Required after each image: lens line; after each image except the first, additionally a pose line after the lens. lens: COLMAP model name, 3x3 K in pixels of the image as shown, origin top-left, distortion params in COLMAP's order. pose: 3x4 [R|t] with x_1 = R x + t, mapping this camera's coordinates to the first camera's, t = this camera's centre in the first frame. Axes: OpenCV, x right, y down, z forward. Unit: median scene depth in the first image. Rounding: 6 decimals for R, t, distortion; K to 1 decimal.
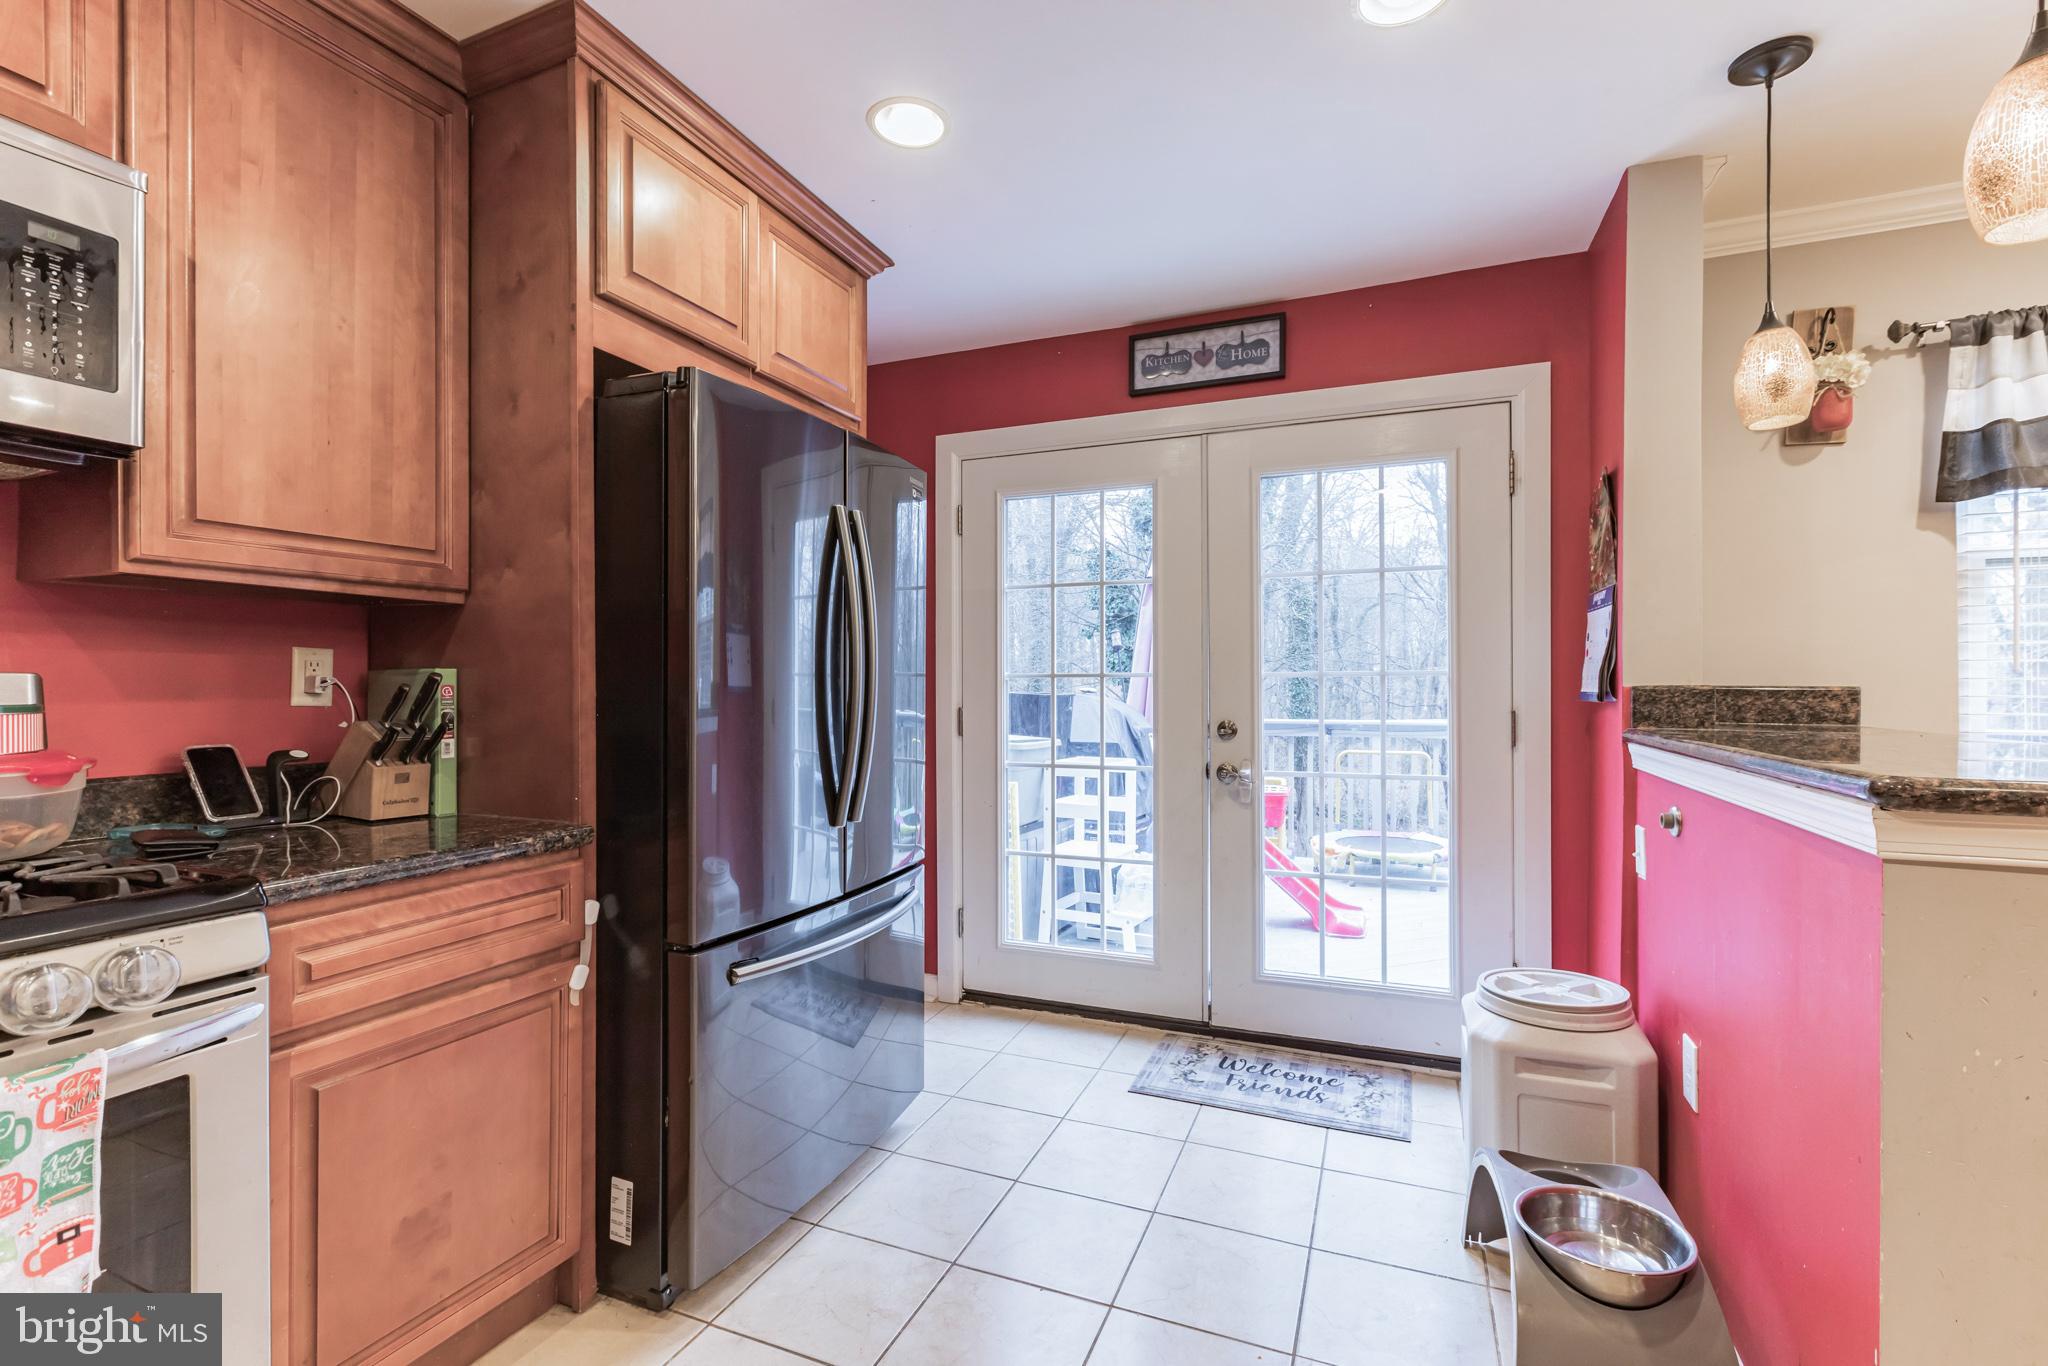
lens RADIAL K [[912.5, 0, 1024.0], [0, 912.5, 683.0], [0, 0, 1]] dist [0.001556, 0.000725]
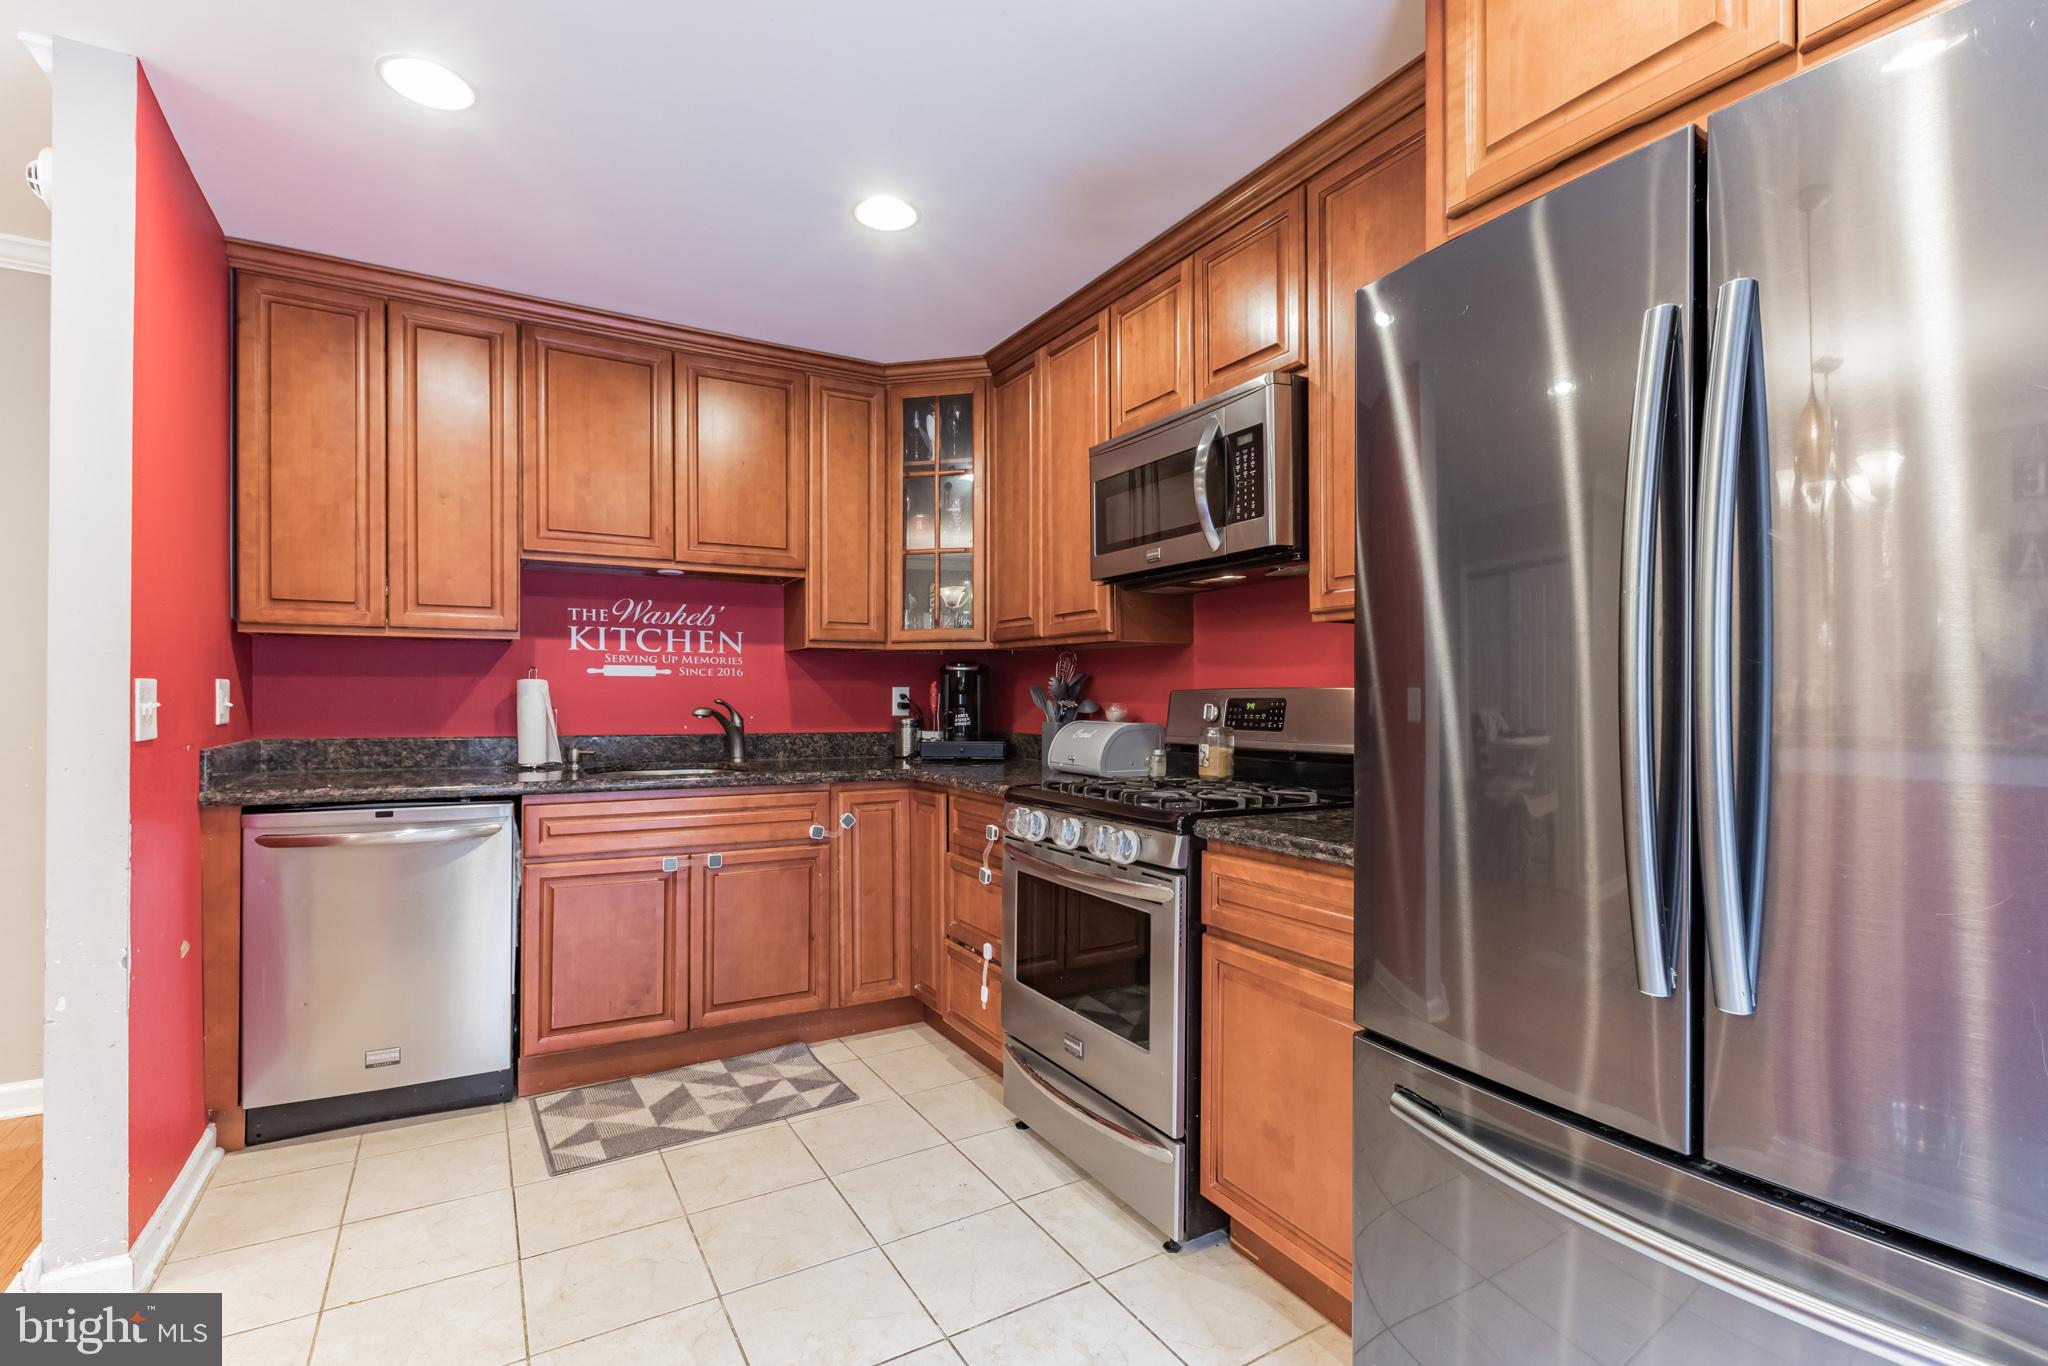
lens RADIAL K [[941.9, 0, 1023.7], [0, 941.9, 695.0], [0, 0, 1]] dist [0.000909, 0.000118]
pose [[-0.602861, -0.010277, -0.797780, 0.651178], [-0.006210, 0.999947, -0.008188, 0.019944], [0.797822, 0.000018, -0.602893, 1.798093]]
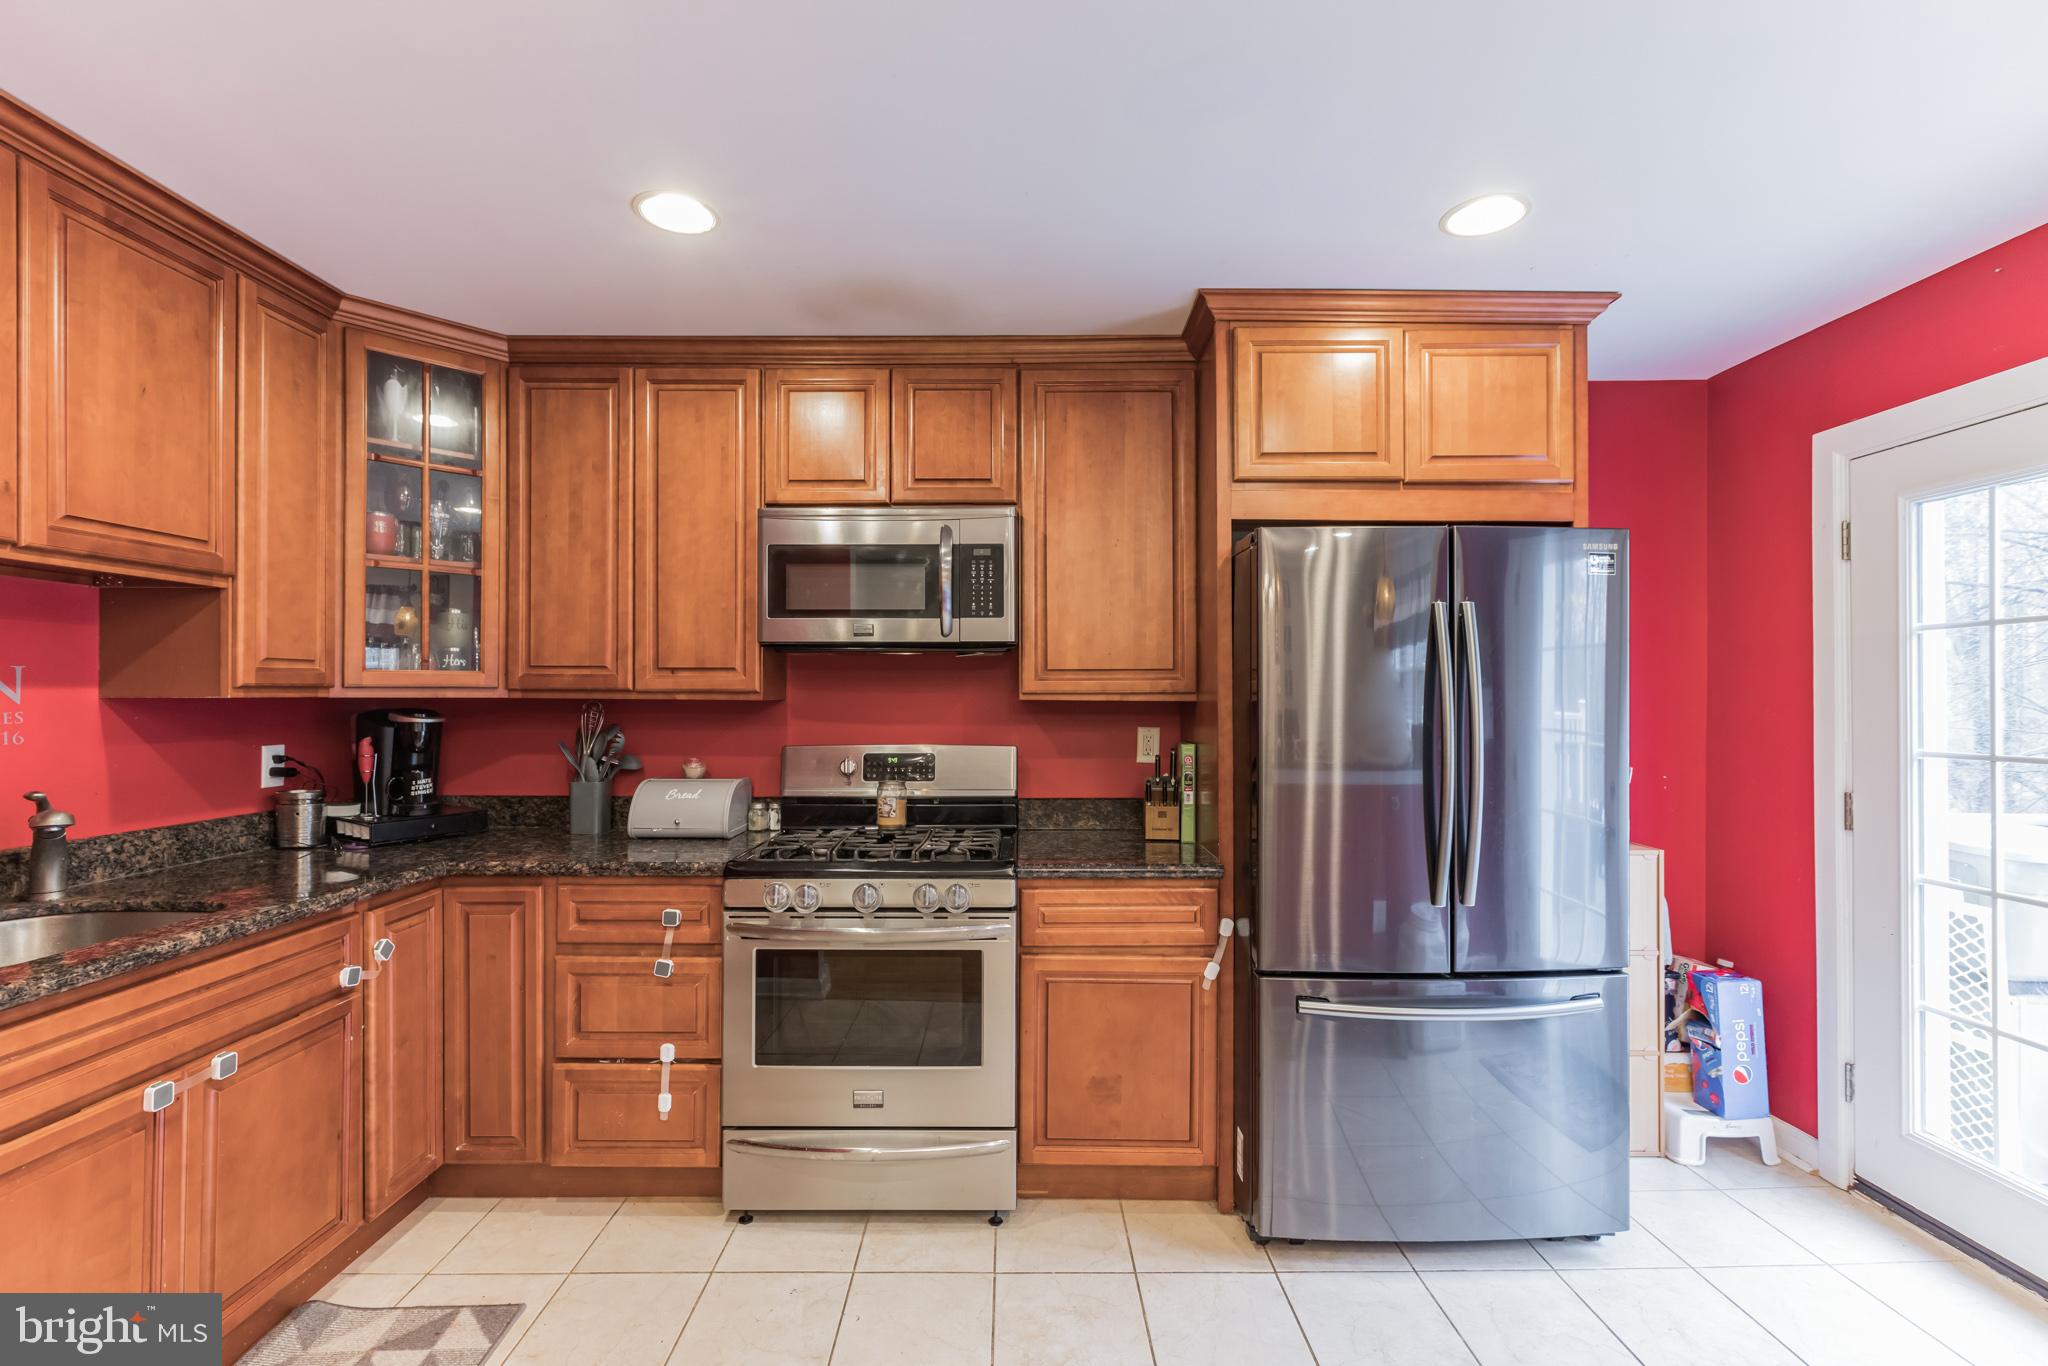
lens RADIAL K [[912.5, 0, 1024.0], [0, 912.5, 683.0], [0, 0, 1]] dist [0.001556, 0.000725]
pose [[0.390560, -0.017408, -0.920413, 1.005438], [0.001677, 0.999833, -0.018198, -0.139936], [0.920576, 0.005564, 0.390524, 0.250092]]
